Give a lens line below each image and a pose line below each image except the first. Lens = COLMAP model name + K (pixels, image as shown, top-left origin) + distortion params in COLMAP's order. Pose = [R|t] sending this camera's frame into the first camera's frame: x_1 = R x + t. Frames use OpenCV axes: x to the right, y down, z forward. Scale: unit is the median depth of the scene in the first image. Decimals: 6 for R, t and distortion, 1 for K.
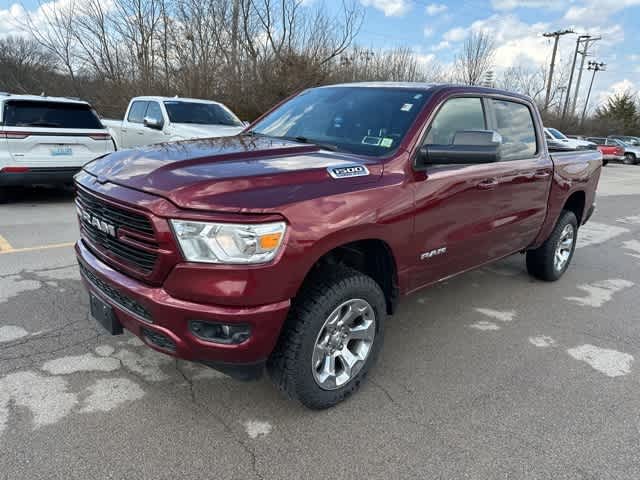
lens RADIAL K [[450.7, 0, 329.0], [0, 450.7, 243.5], [0, 0, 1]] dist [-0.002154, -0.000849]
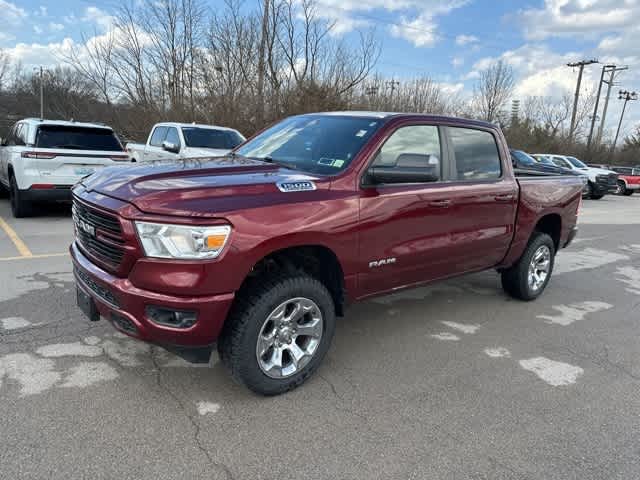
lens RADIAL K [[450.2, 0, 322.1], [0, 450.2, 240.0], [0, 0, 1]] dist [0.004534, -0.006455]
pose [[0.997282, 0.024283, -0.069564, 0.131097], [-0.028657, 0.997628, -0.062584, 0.032416], [0.067879, 0.064408, 0.995612, -0.095056]]
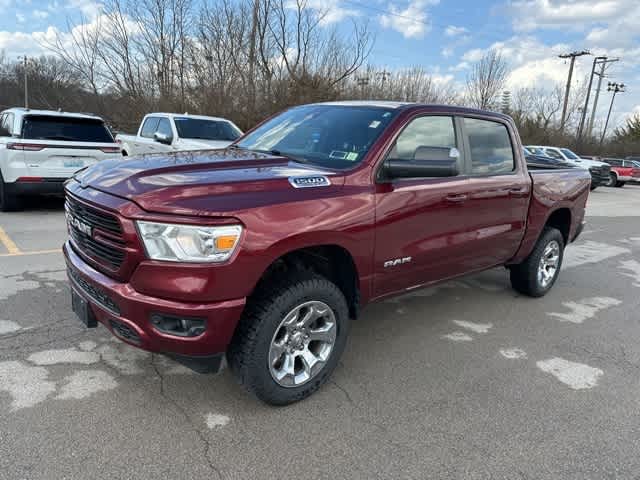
lens RADIAL K [[450.2, 0, 322.1], [0, 450.2, 240.0], [0, 0, 1]] dist [0.004534, -0.006455]
pose [[0.998603, 0.022273, -0.047924, 0.086702], [-0.024416, 0.998706, -0.044613, 0.017767], [0.046868, 0.045721, 0.997854, -0.044732]]
